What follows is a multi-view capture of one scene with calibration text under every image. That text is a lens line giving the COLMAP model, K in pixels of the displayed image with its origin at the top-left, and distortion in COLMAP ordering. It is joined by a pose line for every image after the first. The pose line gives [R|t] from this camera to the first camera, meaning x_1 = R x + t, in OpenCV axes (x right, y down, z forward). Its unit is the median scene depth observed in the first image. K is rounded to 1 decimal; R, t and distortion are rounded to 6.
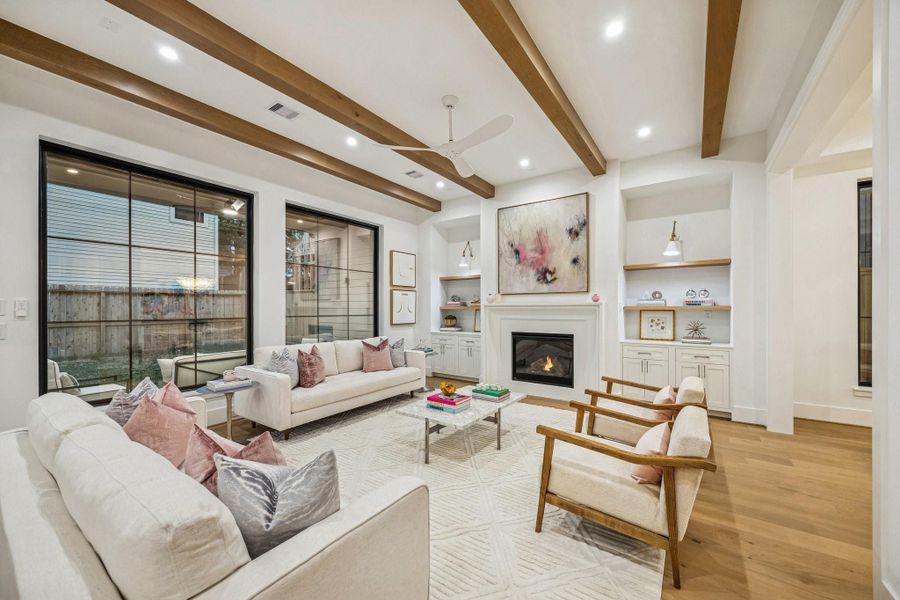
lens RADIAL K [[351.2, 0, 452.7], [0, 351.2, 303.7], [0, 0, 1]] dist [-0.000969, -0.000522]
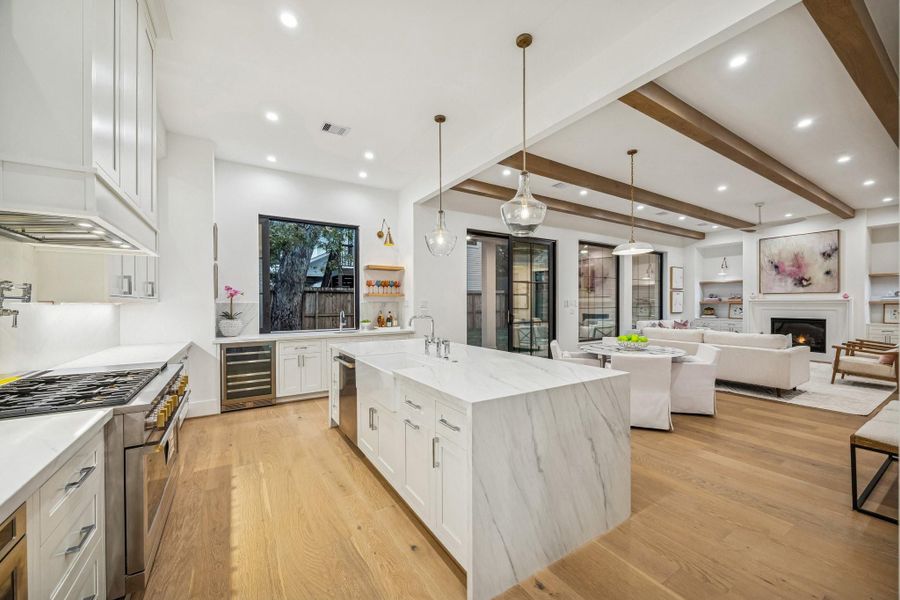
lens RADIAL K [[351.2, 0, 452.7], [0, 351.2, 303.7], [0, 0, 1]] dist [-0.000969, -0.000522]
pose [[0.922791, 0.001064, -0.385298, -0.583066], [0.003839, 0.999921, 0.011957, -0.006156], [0.385281, -0.012513, 0.922715, -1.077622]]
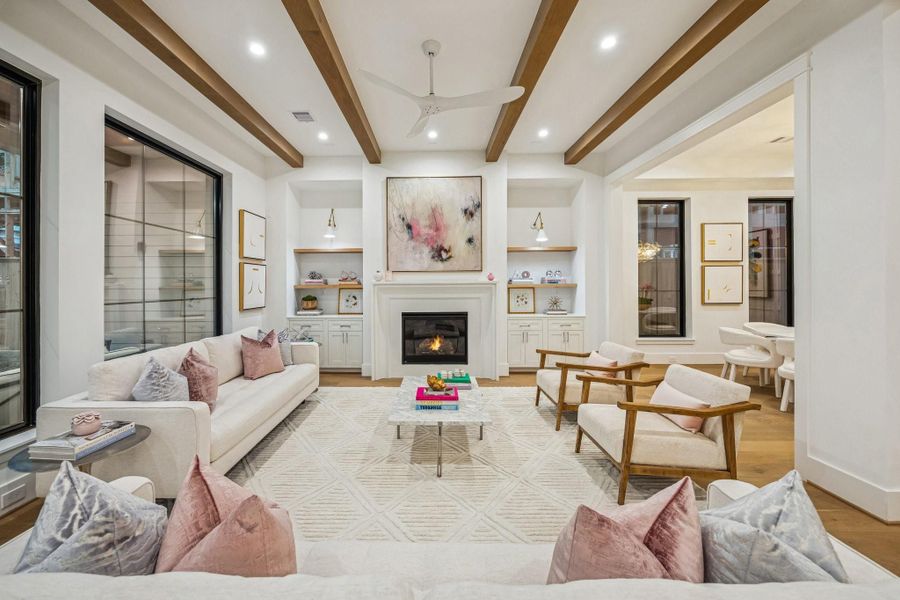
lens RADIAL K [[363.7, 0, 431.3], [0, 363.7, 279.6], [0, 0, 1]] dist [-0.002600, -0.000296]
pose [[0.826585, 0.002878, 0.562805, -0.330232], [-0.001267, 0.999994, -0.003253, -0.003580], [-0.562811, 0.001976, 0.826584, 0.174121]]
